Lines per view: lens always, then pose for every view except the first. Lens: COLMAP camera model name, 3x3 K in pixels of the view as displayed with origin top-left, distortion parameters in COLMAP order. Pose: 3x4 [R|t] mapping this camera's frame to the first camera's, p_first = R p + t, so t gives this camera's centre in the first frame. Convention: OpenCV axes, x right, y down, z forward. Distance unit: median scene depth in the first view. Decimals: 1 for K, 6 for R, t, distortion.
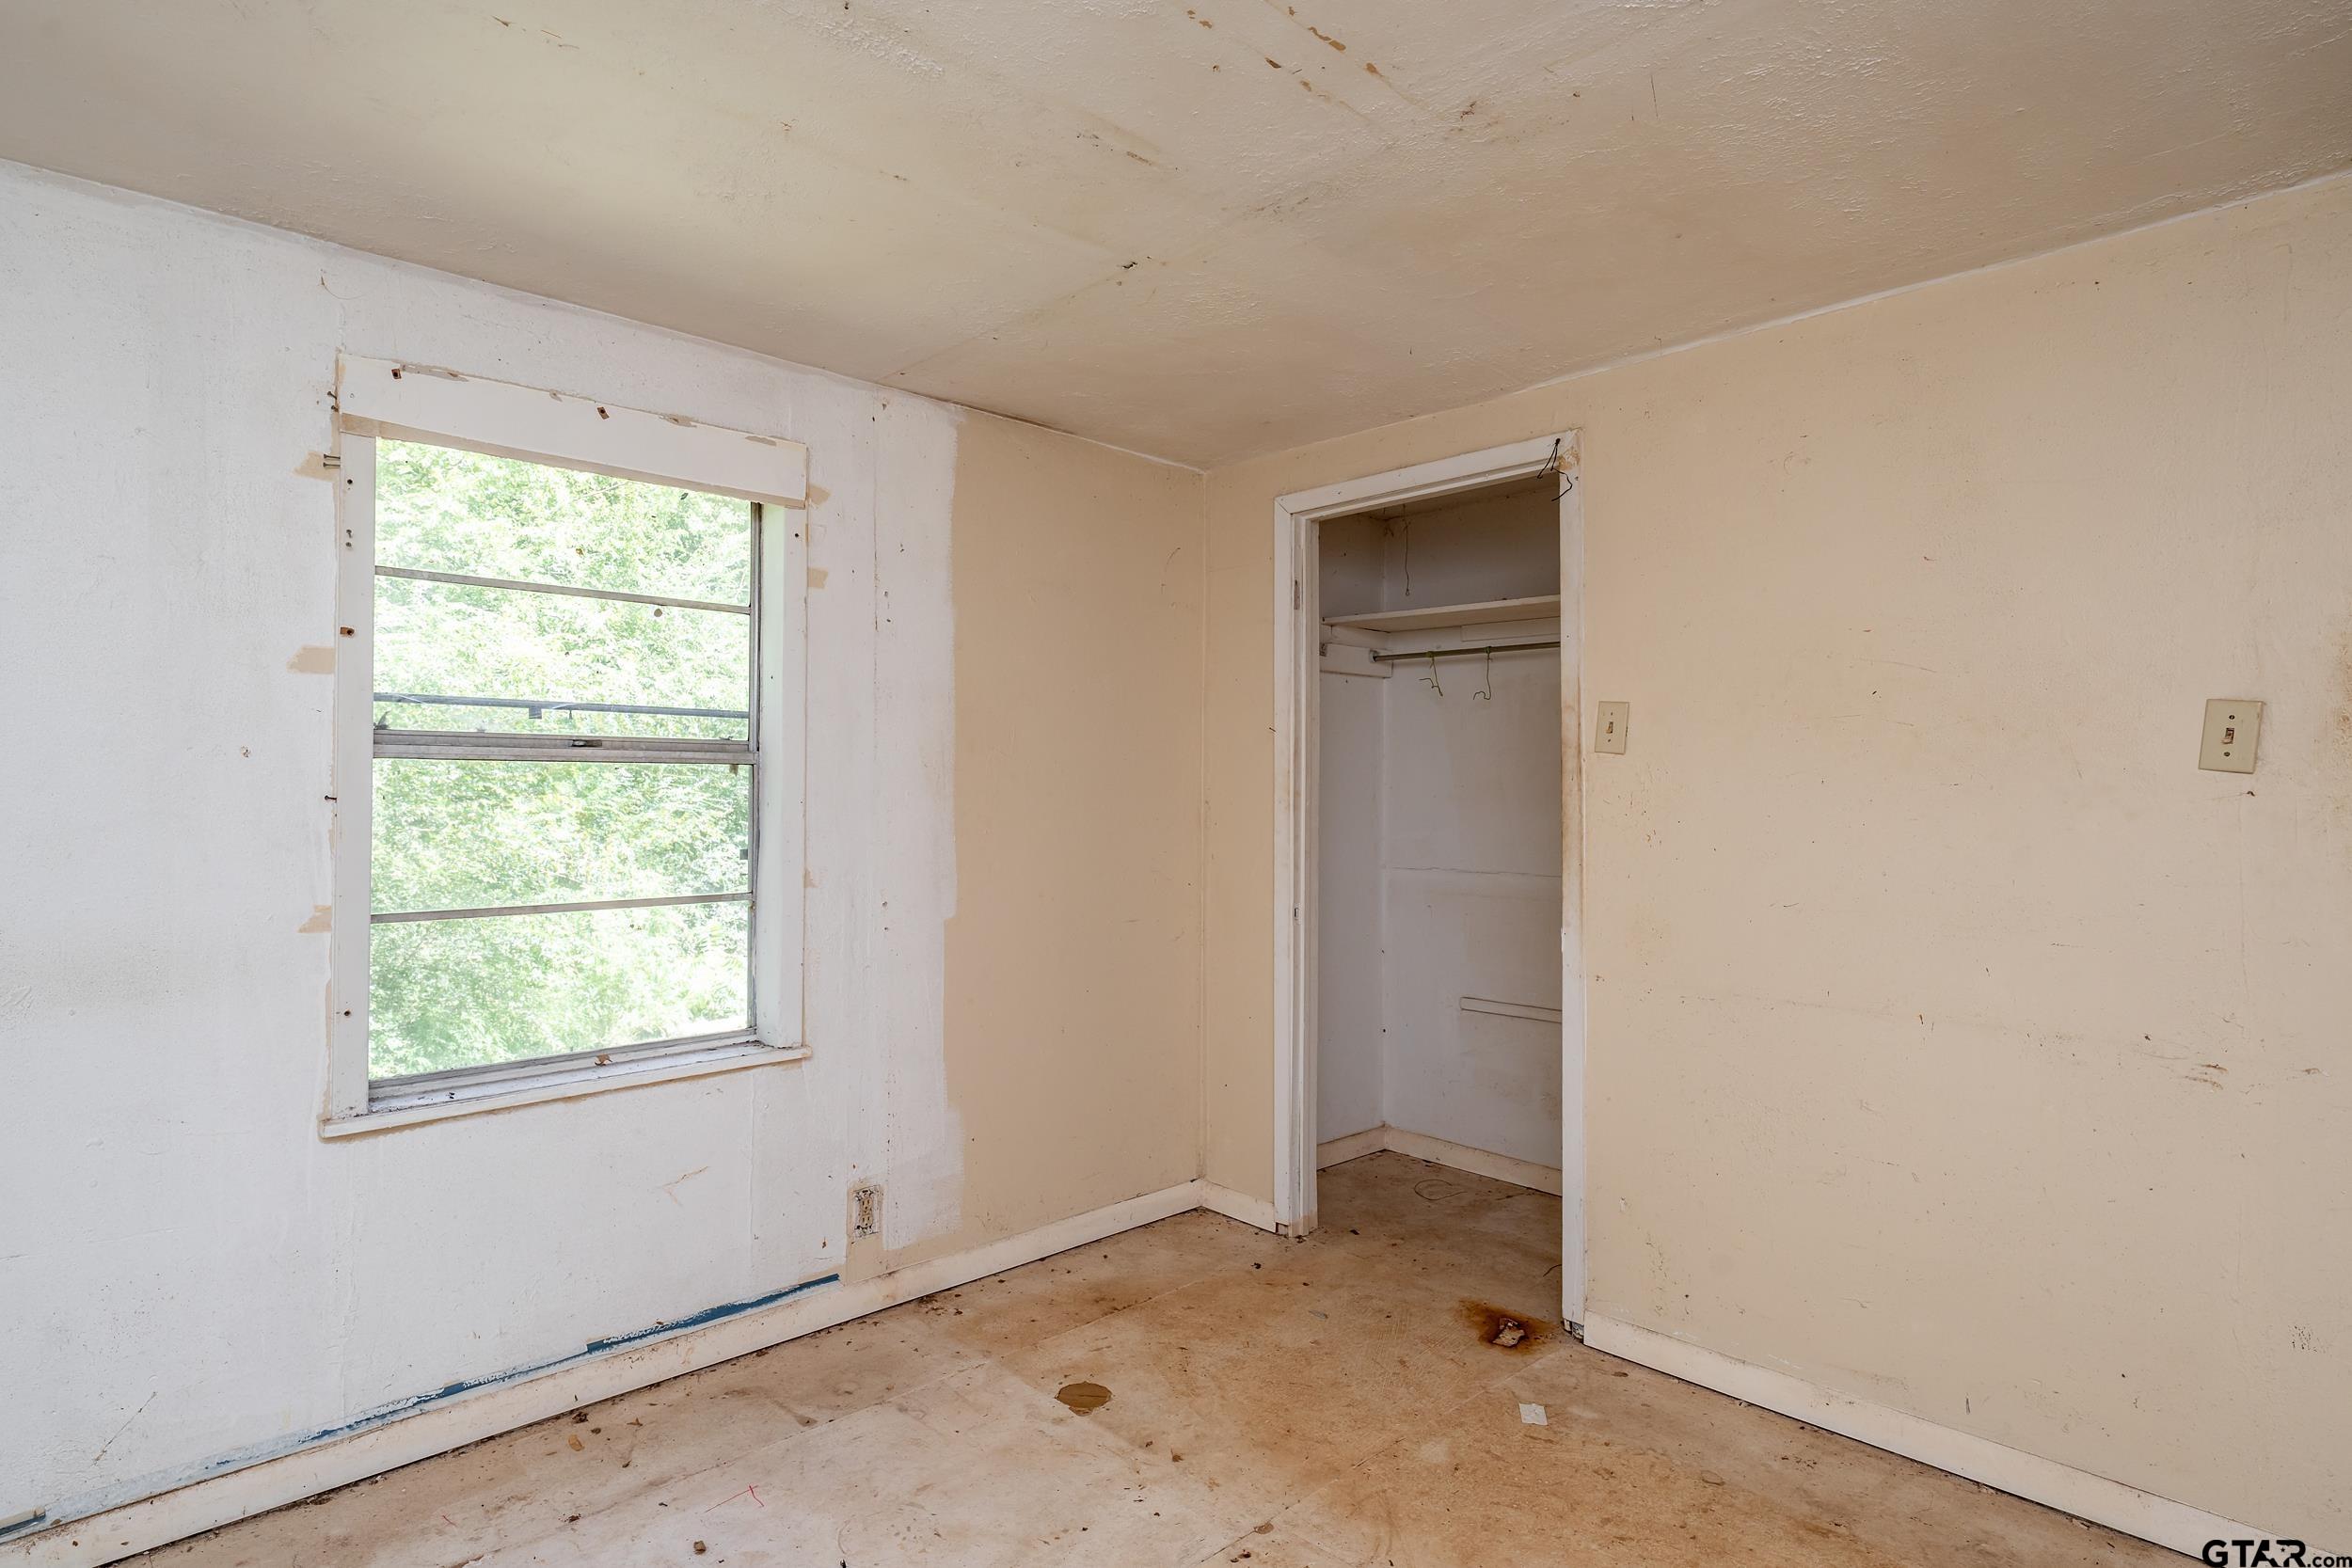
lens RADIAL K [[1262.0, 0, 1173.9], [0, 1262.0, 780.1], [0, 0, 1]] dist [0.010057, -0.001916]
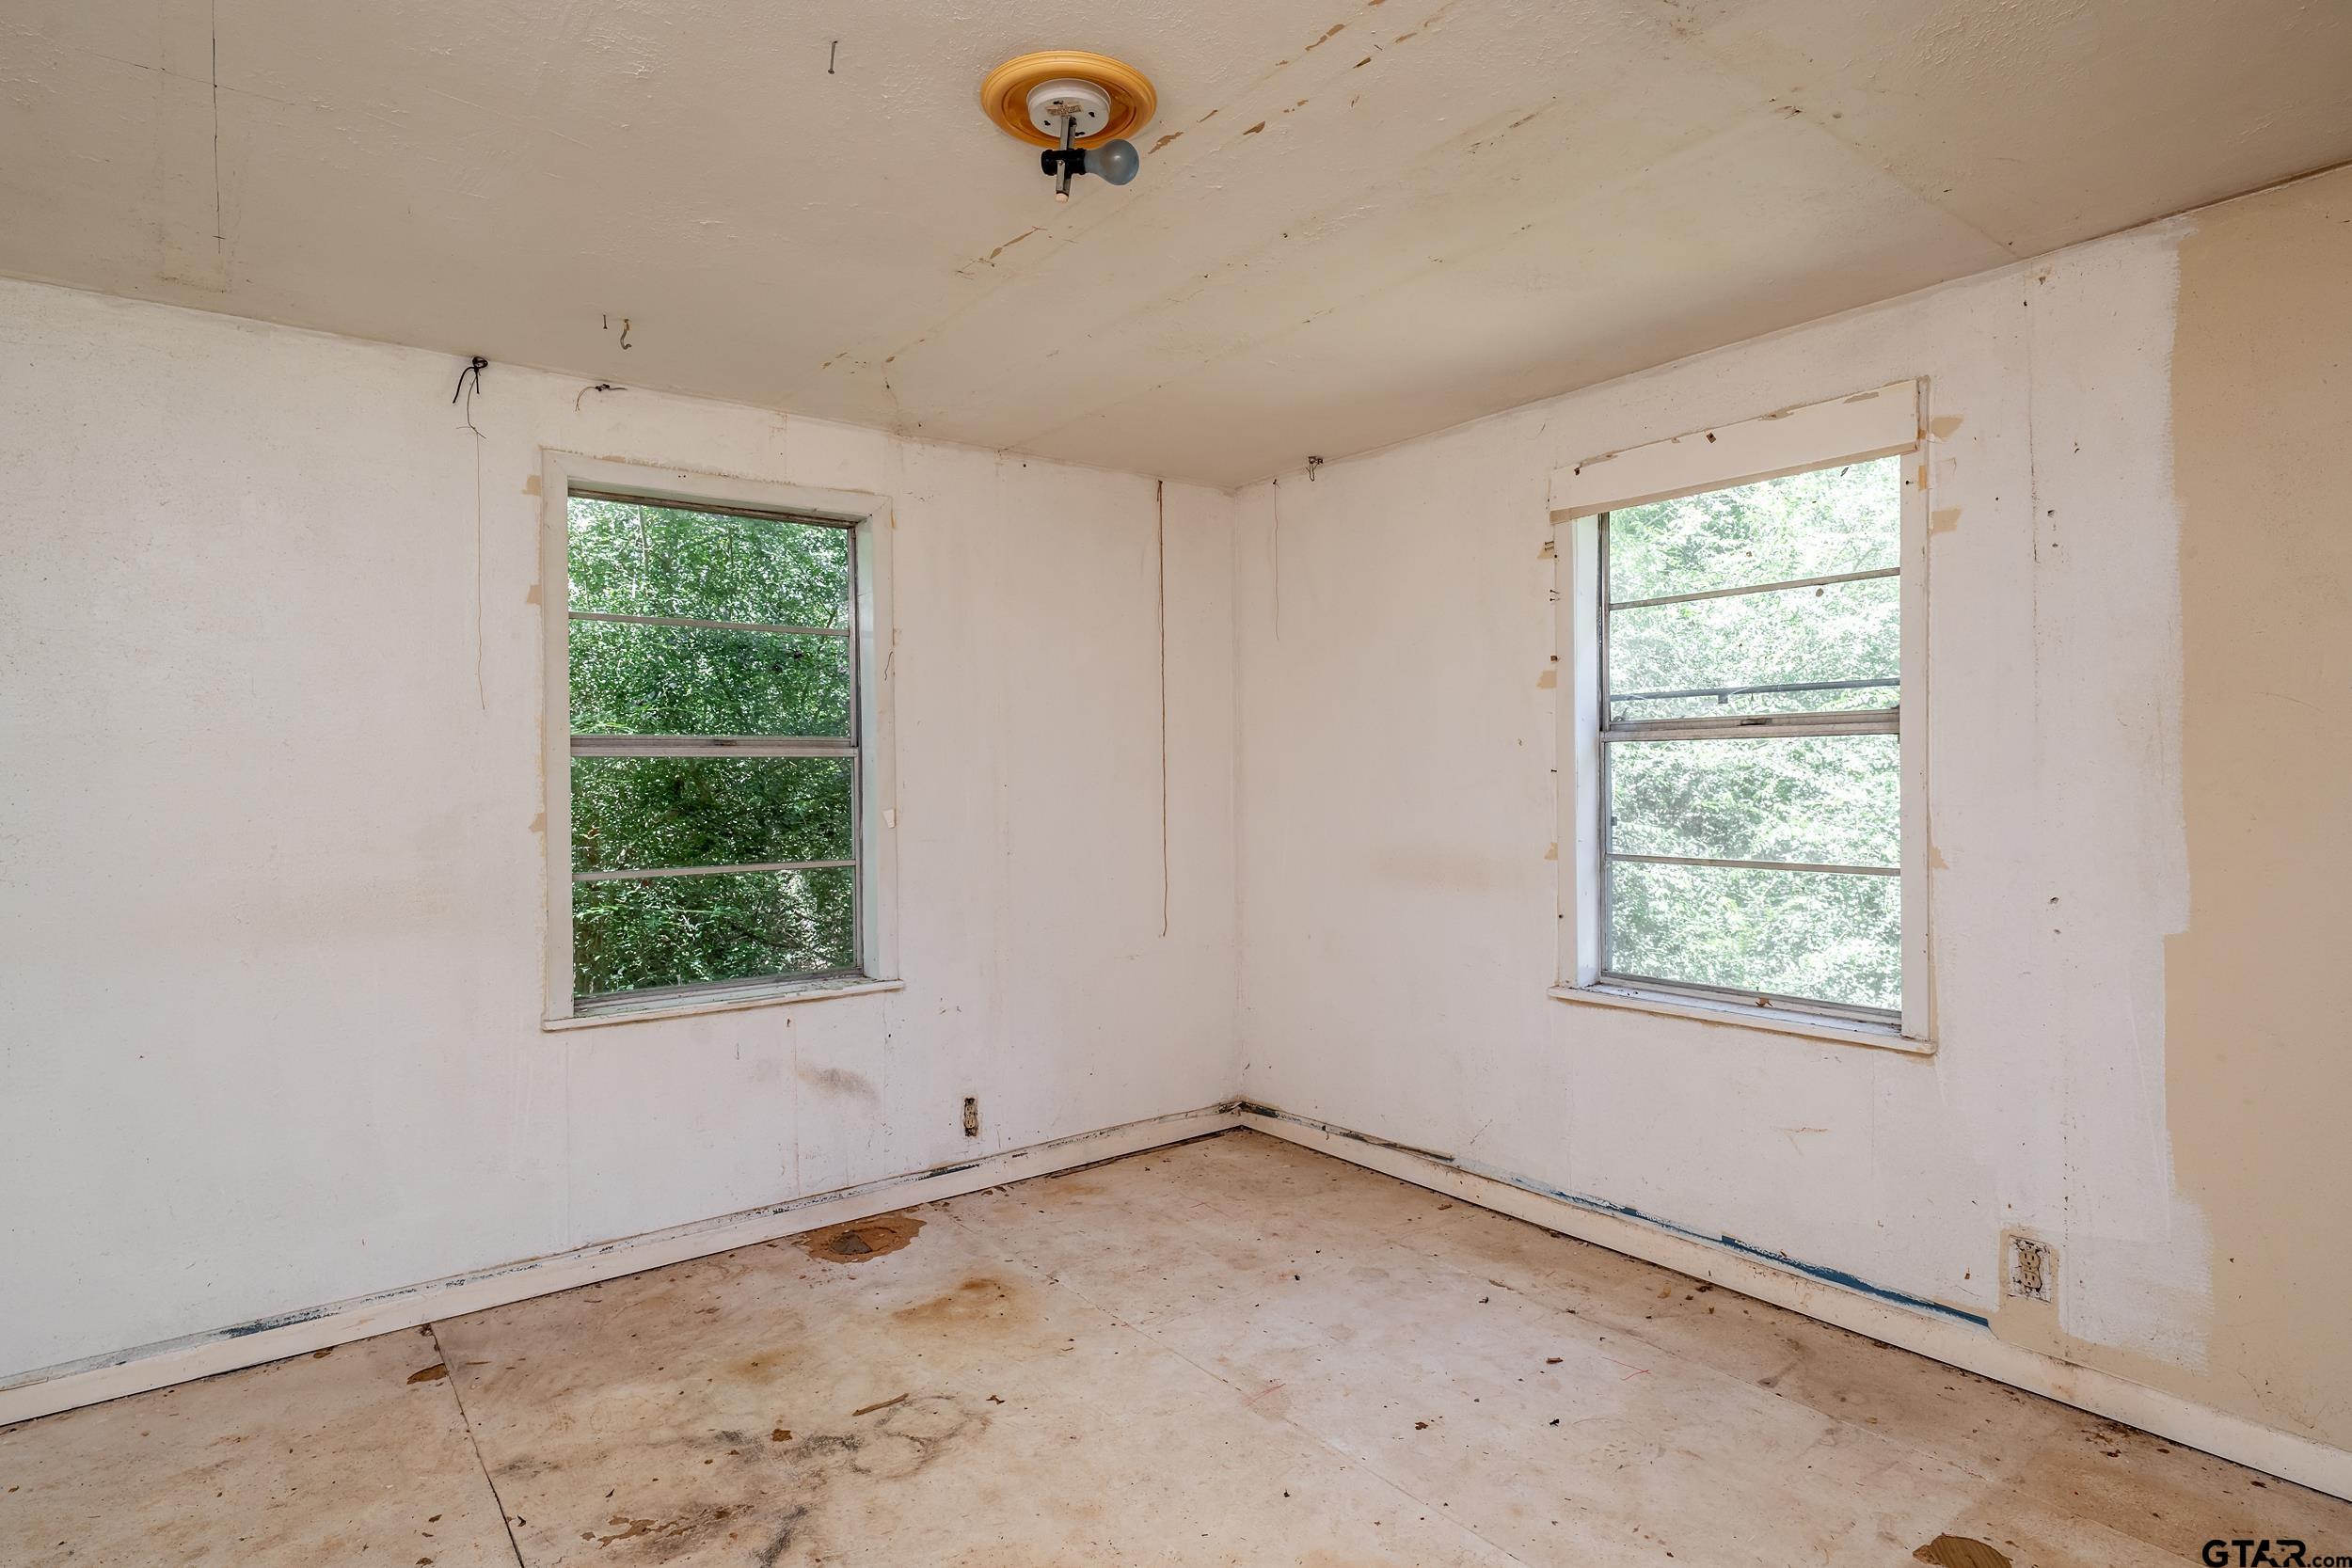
lens RADIAL K [[1262.0, 0, 1170.6], [0, 1262.0, 781.2], [0, 0, 1]] dist [0.010057, -0.001916]
pose [[-0.128116, 0.005886, -0.991742, 0.719814], [0.018892, 0.999815, 0.003493, 0.010262], [0.991579, -0.018288, -0.128203, 0.614041]]
